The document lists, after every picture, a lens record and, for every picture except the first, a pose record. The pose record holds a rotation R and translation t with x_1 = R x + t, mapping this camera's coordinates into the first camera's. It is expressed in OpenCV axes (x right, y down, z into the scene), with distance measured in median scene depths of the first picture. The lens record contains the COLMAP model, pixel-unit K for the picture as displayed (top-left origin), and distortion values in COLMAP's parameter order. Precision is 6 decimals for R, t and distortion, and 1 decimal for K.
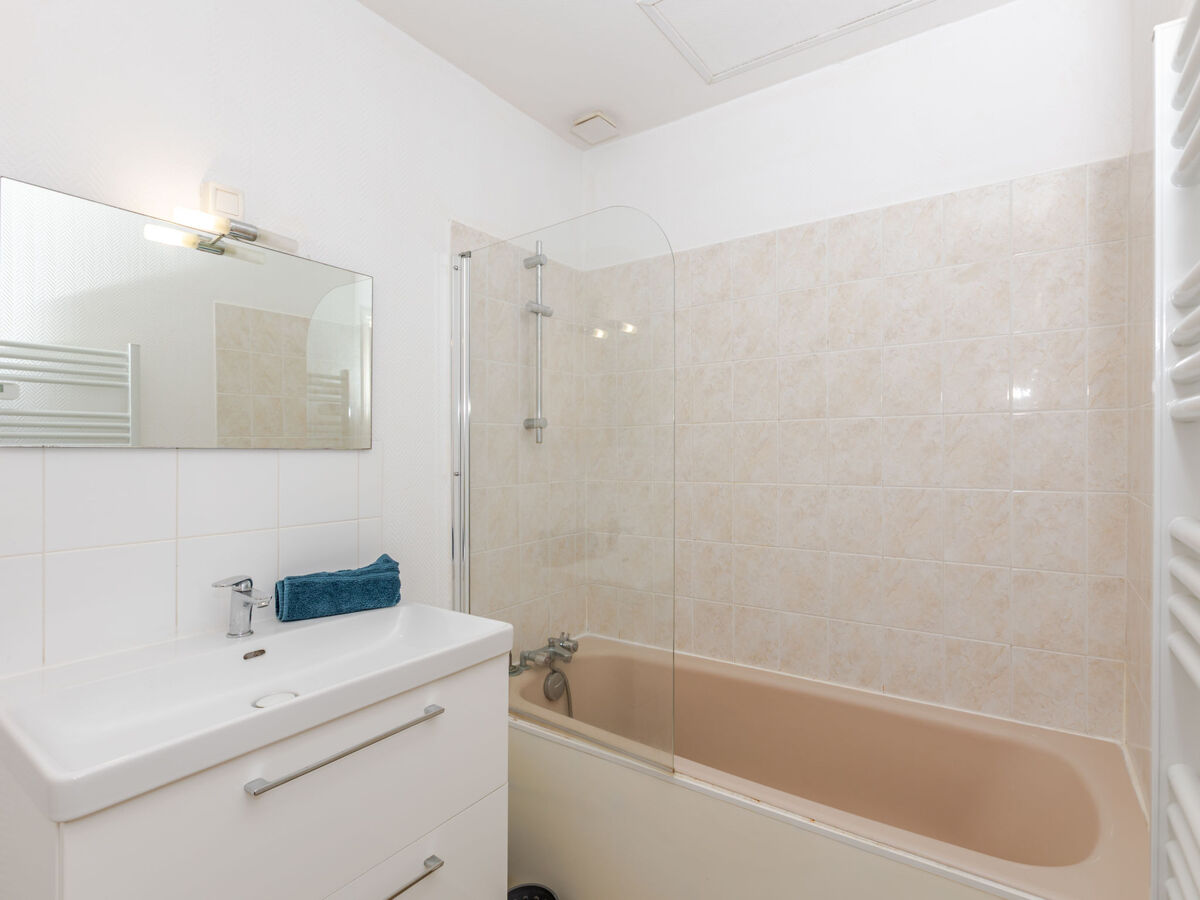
lens RADIAL K [[601.3, 0, 600.0], [0, 601.3, 450.0], [0, 0, 1]] dist [0.000924, 0.000183]
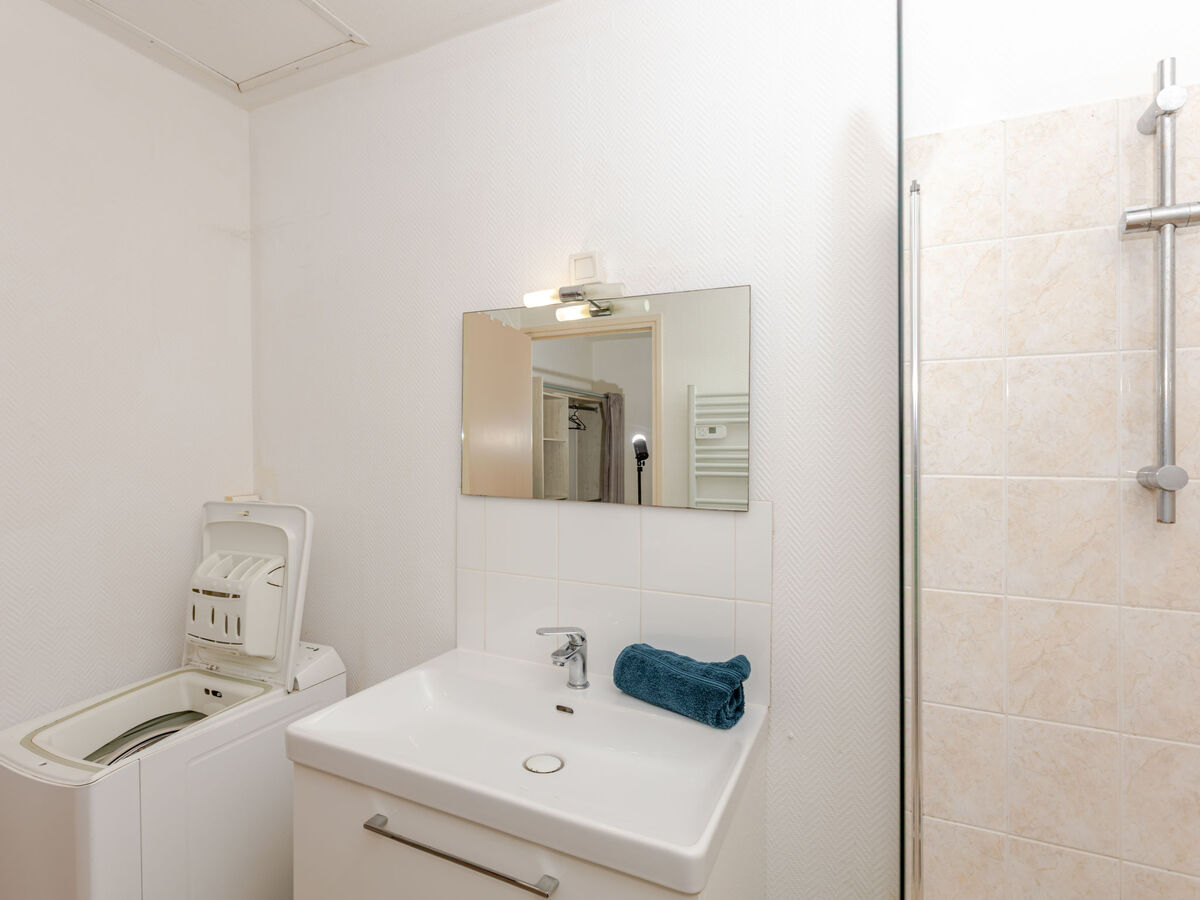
lens RADIAL K [[601.3, 0, 600.0], [0, 601.3, 450.0], [0, 0, 1]] dist [0.000924, 0.000183]
pose [[0.164077, 0.010592, -0.986391, 0.270434], [-0.006769, 0.999931, 0.009611, -0.068305], [0.986424, 0.005100, 0.164137, 0.539673]]
